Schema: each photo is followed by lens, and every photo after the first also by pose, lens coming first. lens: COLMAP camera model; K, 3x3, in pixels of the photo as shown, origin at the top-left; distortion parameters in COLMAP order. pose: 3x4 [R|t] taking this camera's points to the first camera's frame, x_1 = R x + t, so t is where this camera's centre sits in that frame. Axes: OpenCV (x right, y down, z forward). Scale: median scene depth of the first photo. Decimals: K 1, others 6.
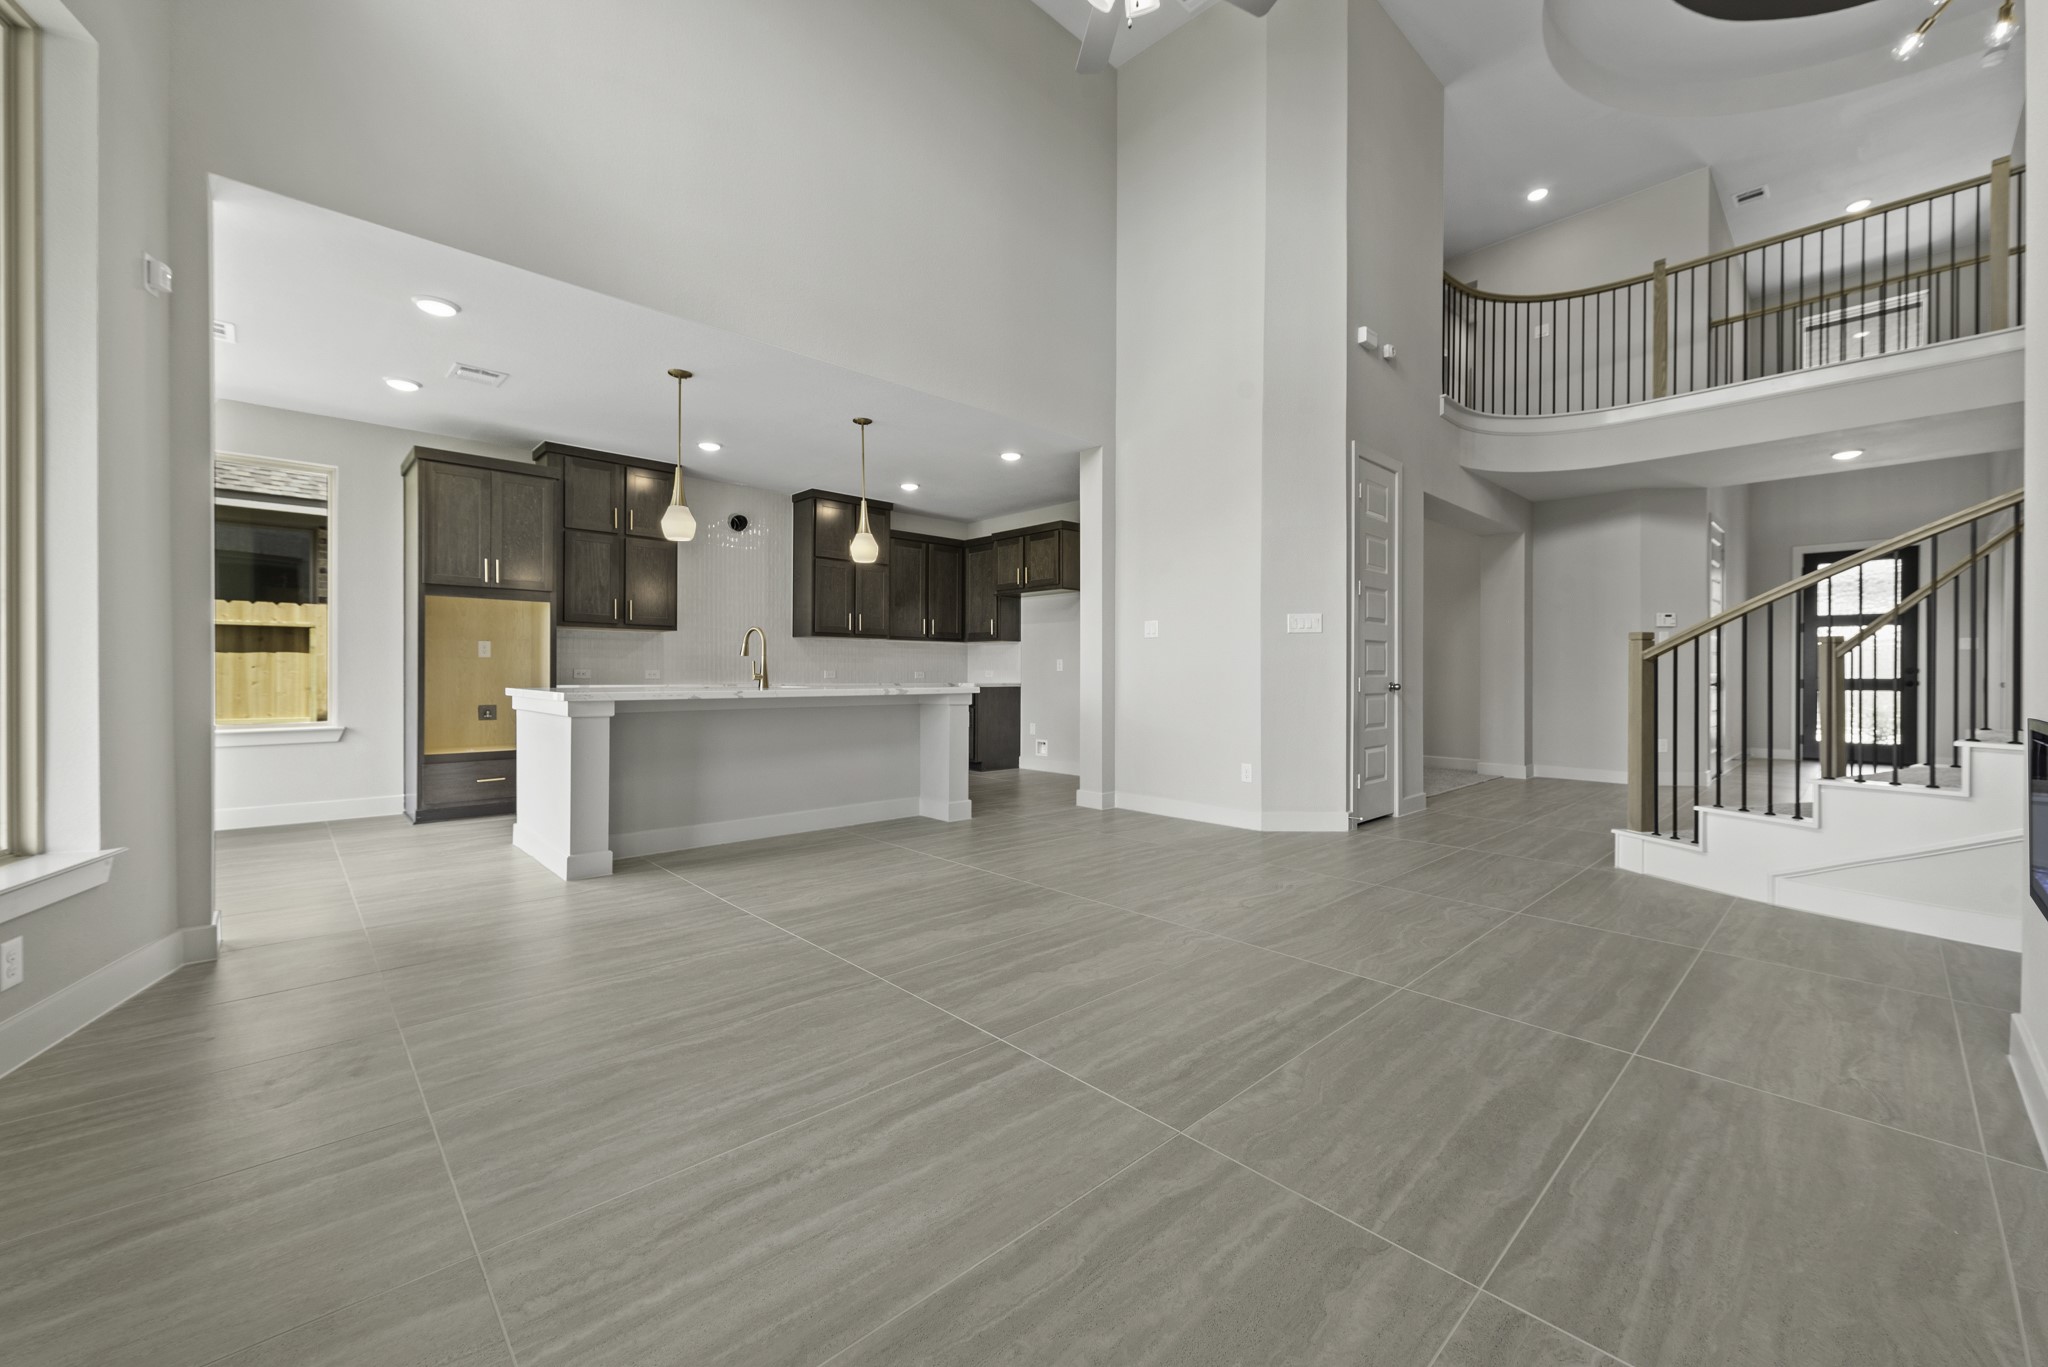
lens RADIAL K [[797.2, 0, 1026.3], [0, 797.2, 676.5], [0, 0, 1]] dist [0.005550, -0.000468]
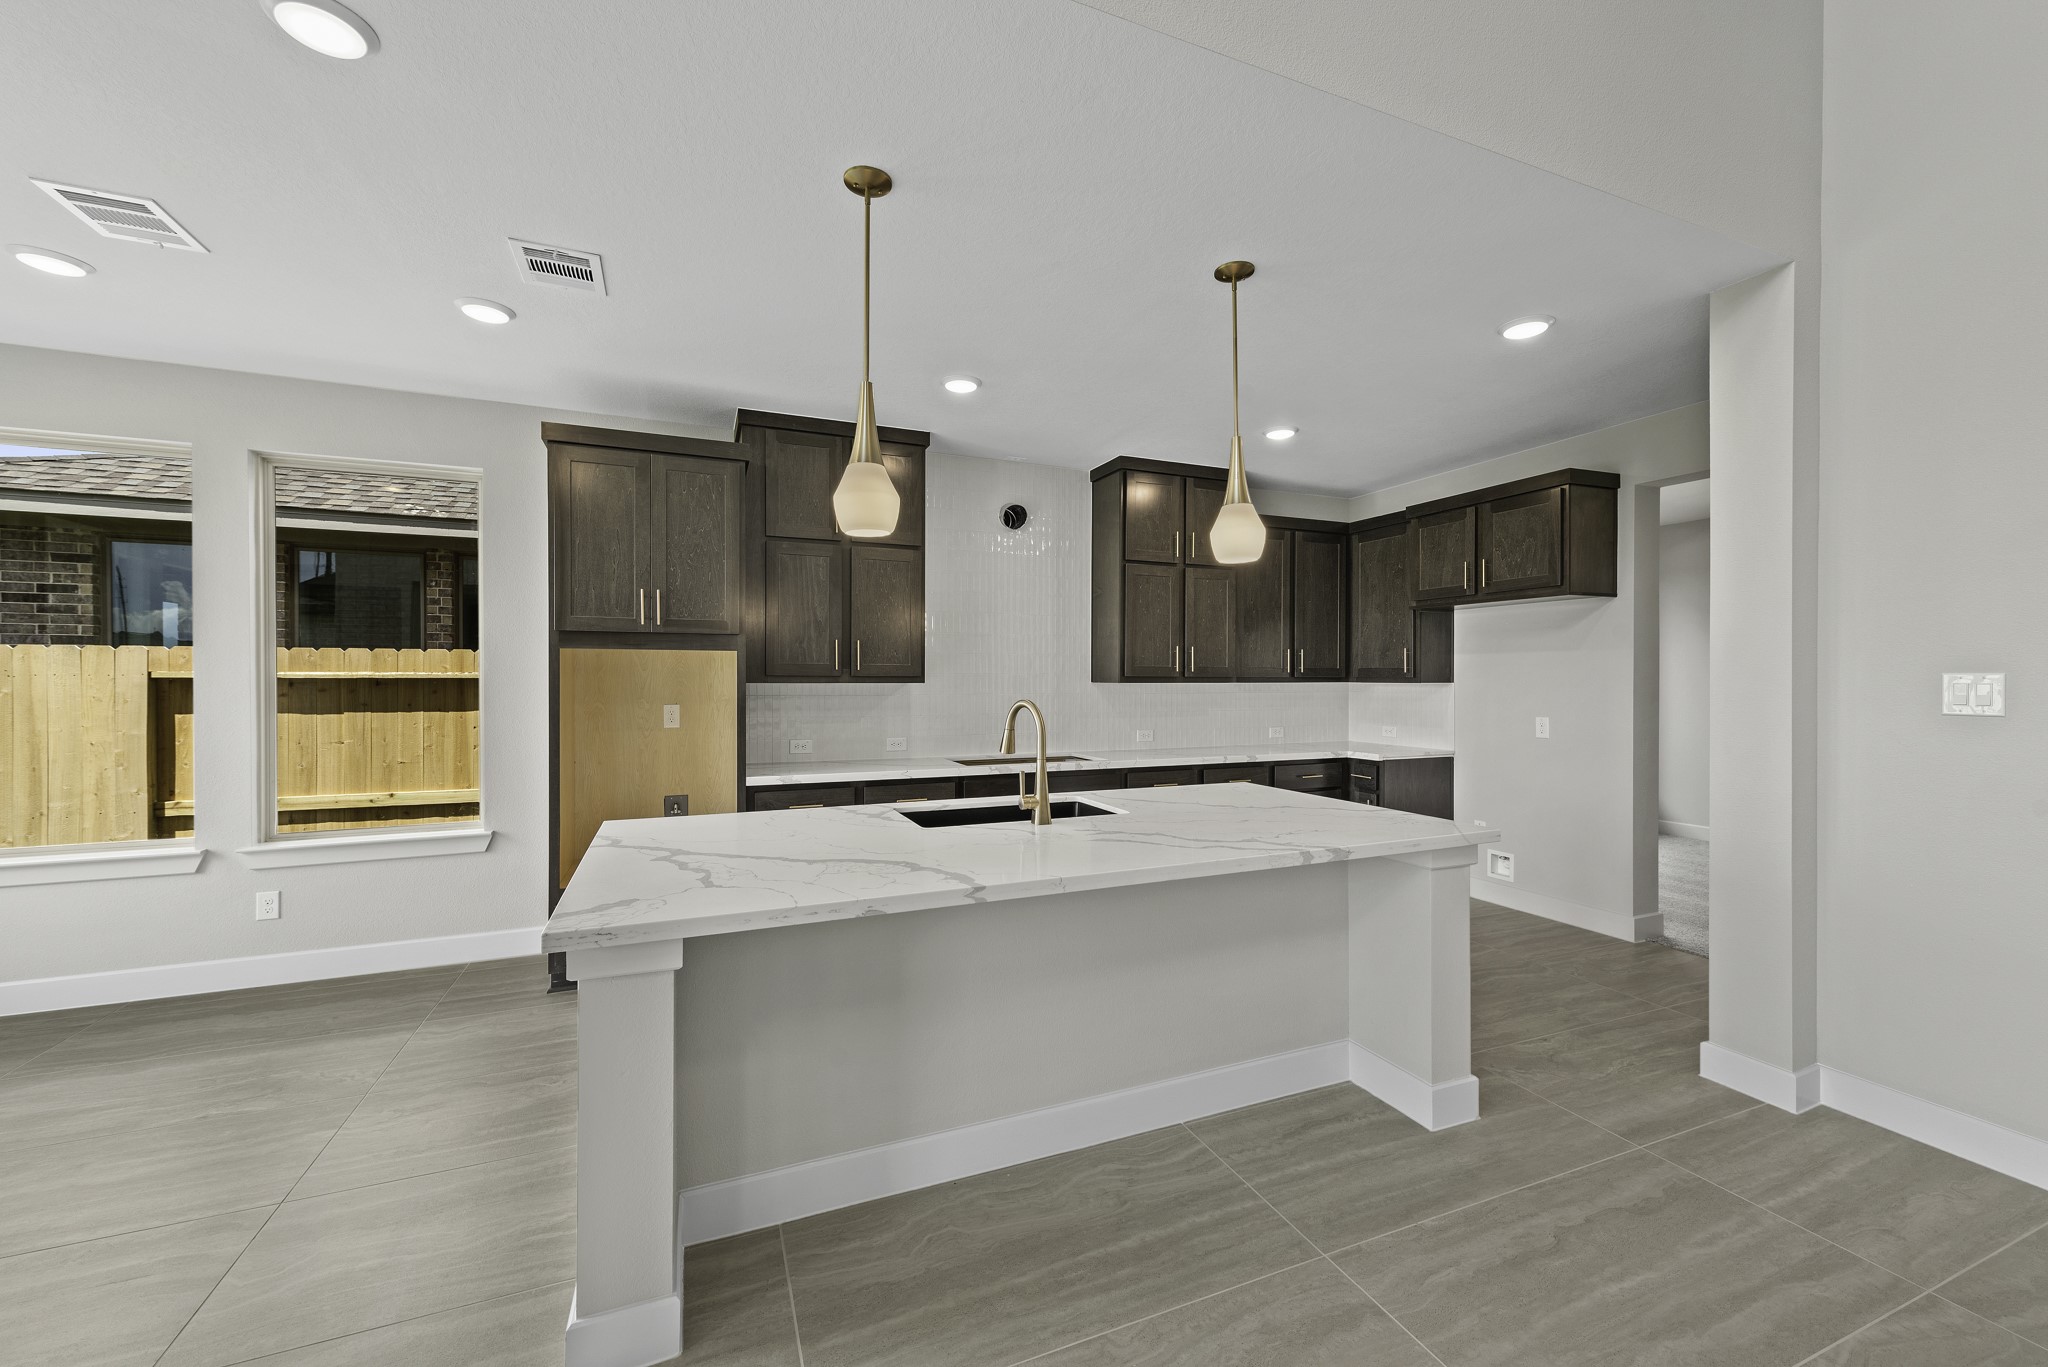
lens RADIAL K [[801.2, 0, 1028.5], [0, 801.2, 680.7], [0, 0, 1]] dist [0.006422, -0.000482]
pose [[0.937036, -0.001455, -0.349230, -0.145625], [0.001494, 0.999999, -0.000158, -0.068801], [0.349230, -0.000373, 0.937037, 0.475223]]
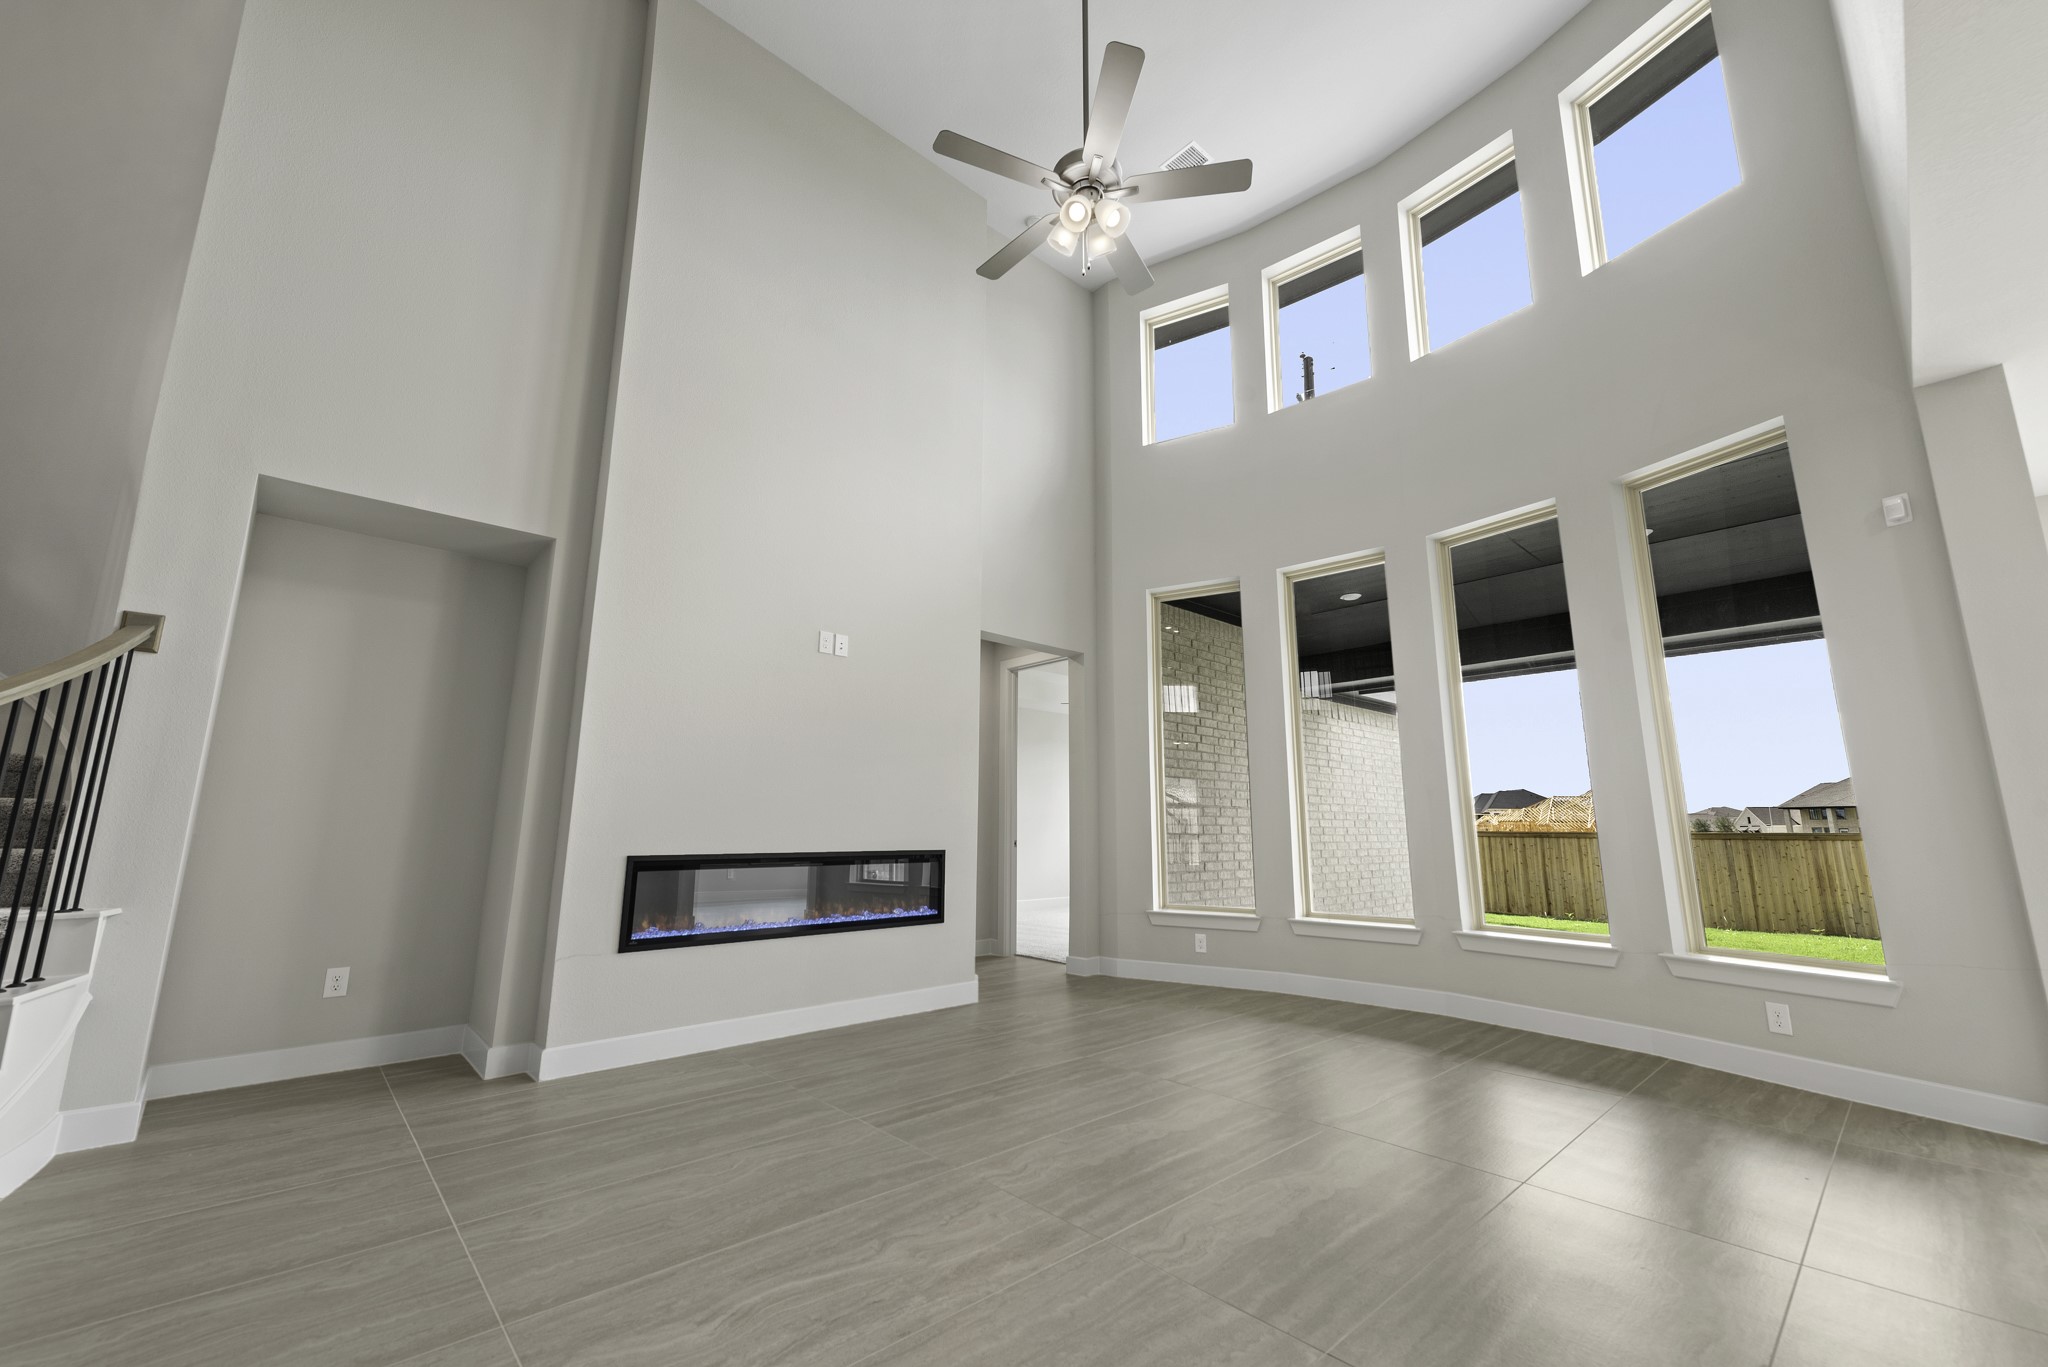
lens RADIAL K [[803.4, 0, 1028.7], [0, 803.4, 677.1], [0, 0, 1]] dist [0.013668, -0.003990]
pose [[-0.999931, -0.006501, 0.009799, 0.100530], [-0.008227, 0.982150, -0.187917, -0.003756], [-0.008403, -0.187985, -0.982136, 1.011552]]
